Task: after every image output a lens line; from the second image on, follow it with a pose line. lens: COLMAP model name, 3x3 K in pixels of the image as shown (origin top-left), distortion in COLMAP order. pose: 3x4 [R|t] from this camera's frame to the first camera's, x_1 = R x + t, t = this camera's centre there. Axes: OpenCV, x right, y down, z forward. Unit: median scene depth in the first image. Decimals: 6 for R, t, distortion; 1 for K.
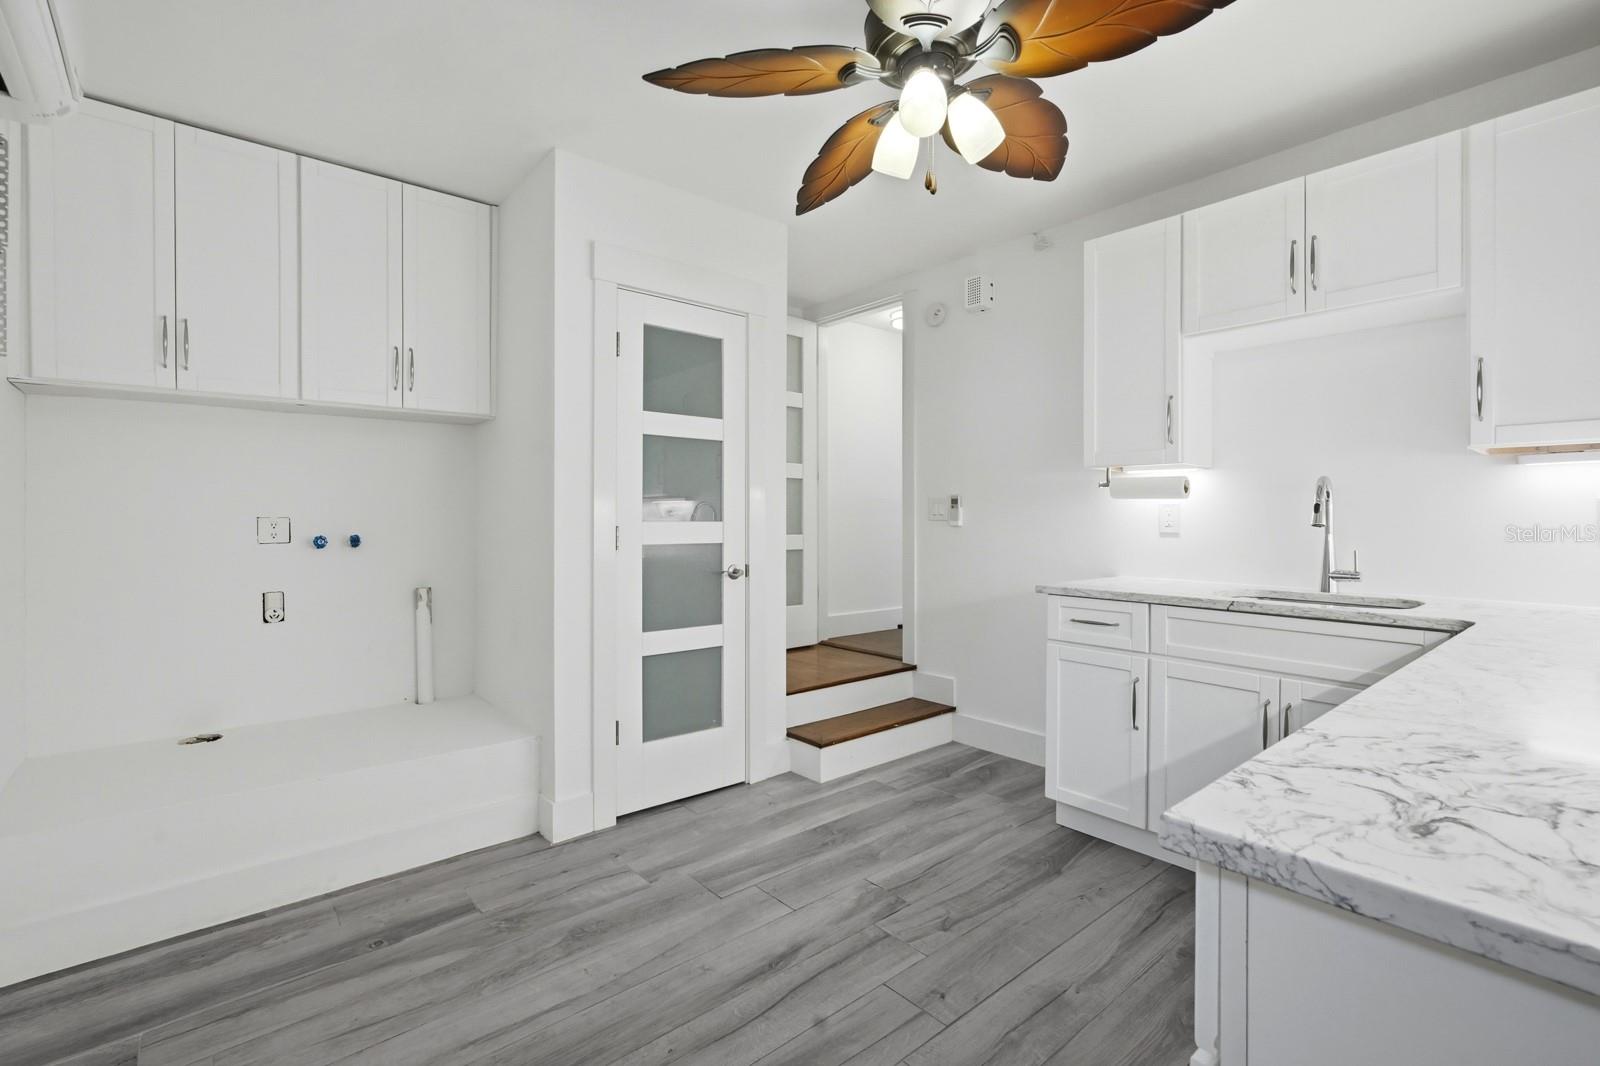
lens RADIAL K [[724.5, 0, 799.7], [0, 724.5, 525.9], [0, 0, 1]] dist [0.002010, 0.000343]
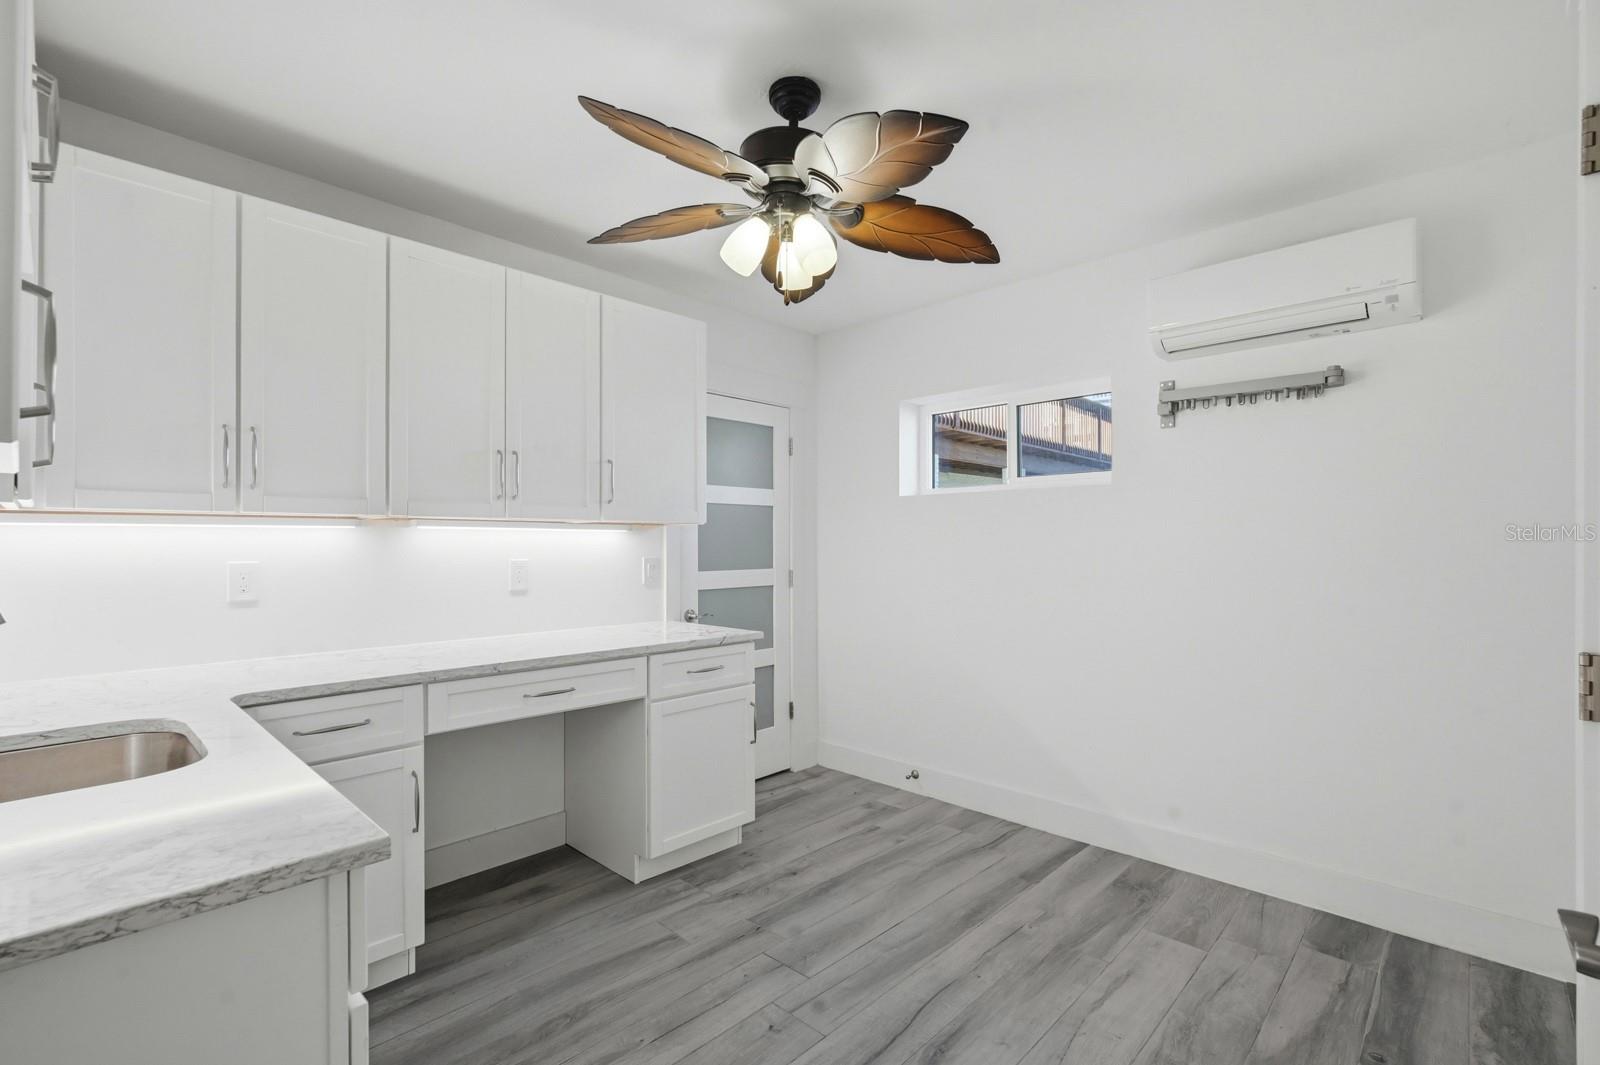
lens RADIAL K [[724.5, 0, 800.1], [0, 724.5, 538.1], [0, 0, 1]] dist [0.002010, 0.000343]
pose [[-0.994754, -0.001646, -0.102282, 0.266158], [-0.002277, 0.999979, 0.006062, -0.093547], [0.102270, 0.006263, -0.994737, 2.086920]]
